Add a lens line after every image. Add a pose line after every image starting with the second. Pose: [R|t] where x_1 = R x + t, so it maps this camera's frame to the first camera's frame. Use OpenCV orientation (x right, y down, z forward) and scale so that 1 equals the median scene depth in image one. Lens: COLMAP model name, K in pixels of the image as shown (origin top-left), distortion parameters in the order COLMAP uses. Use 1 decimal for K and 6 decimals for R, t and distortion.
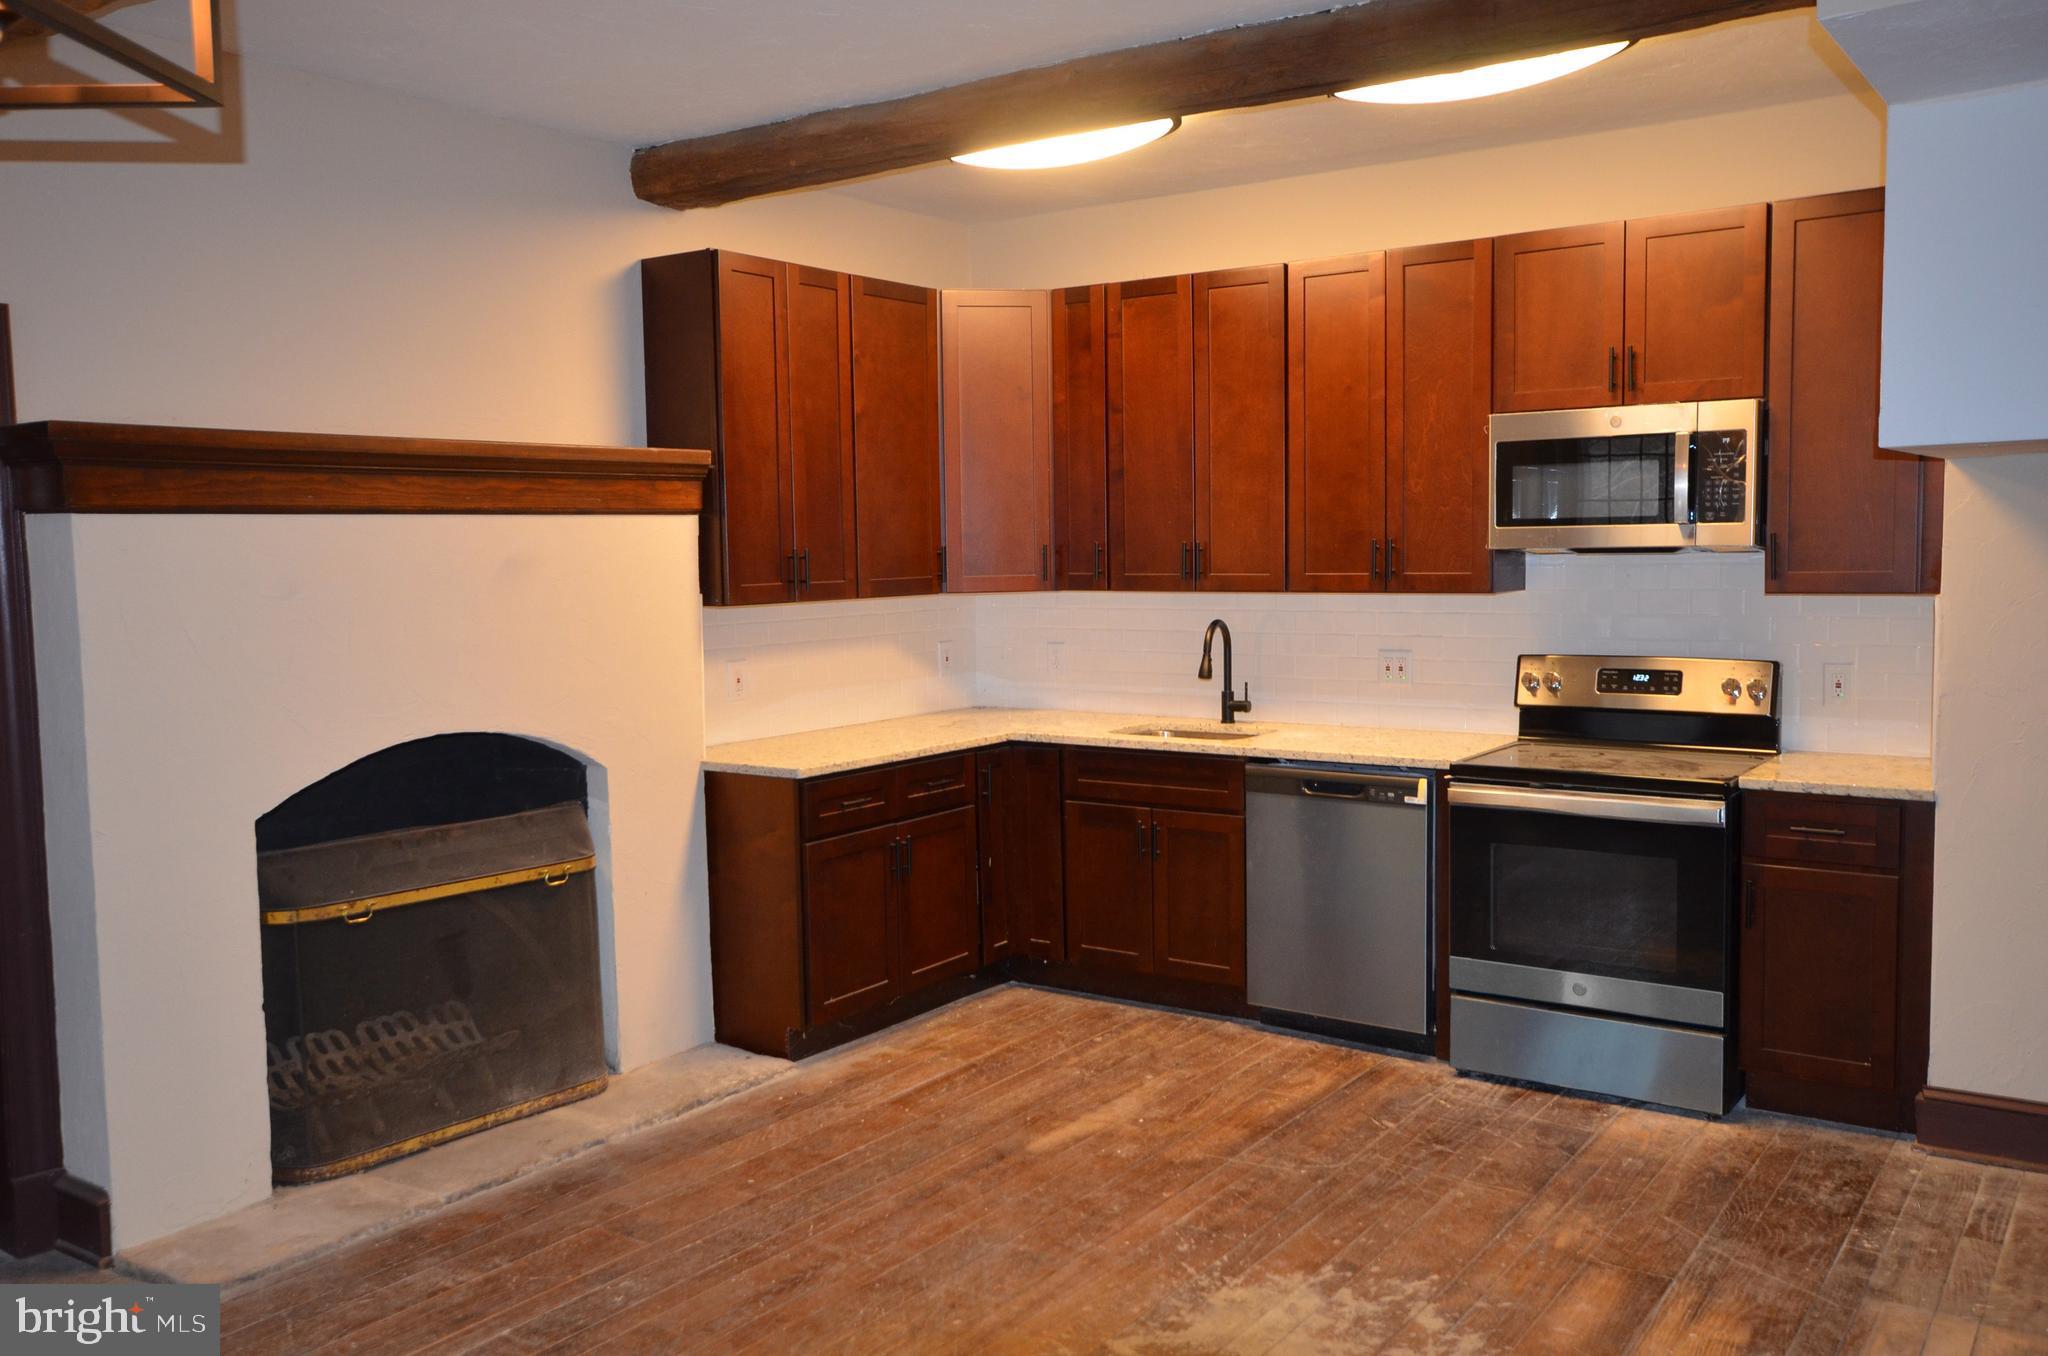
lens RADIAL K [[1628.1, 0, 1035.1], [0, 1628.1, 677.7], [0, 0, 1]] dist [-0.008198, 0.029613]
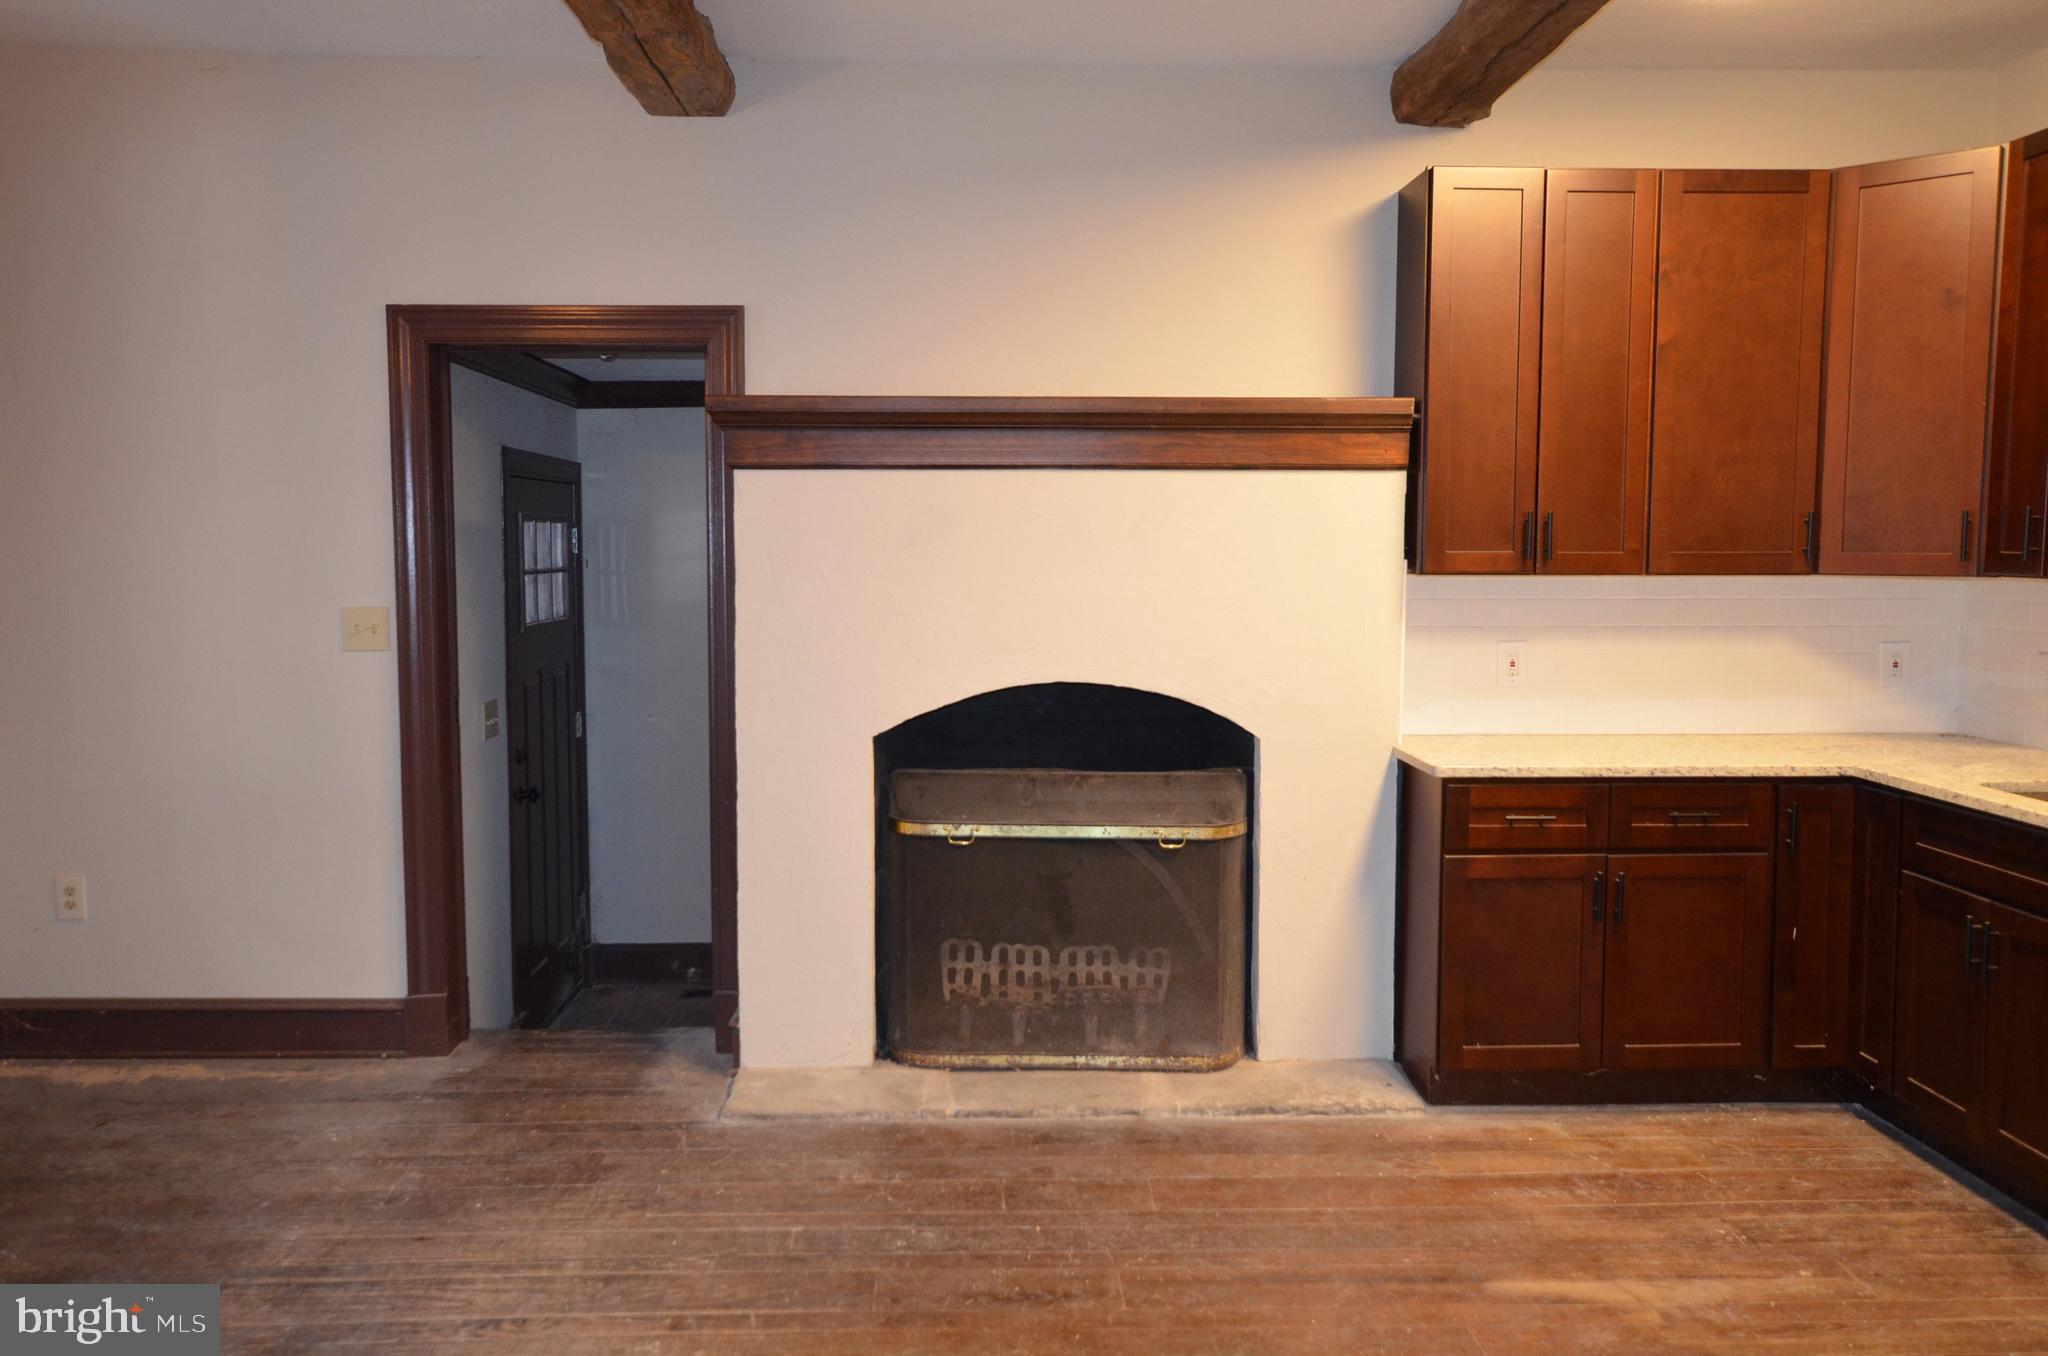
lens RADIAL K [[1628.1, 0, 1029.5], [0, 1628.1, 674.0], [0, 0, 1]] dist [-0.008198, 0.029613]
pose [[0.614745, 0.086996, -0.783914, 0.408135], [-0.077829, 0.995739, 0.049471, -0.018965], [0.784877, 0.030599, 0.618896, 0.315883]]
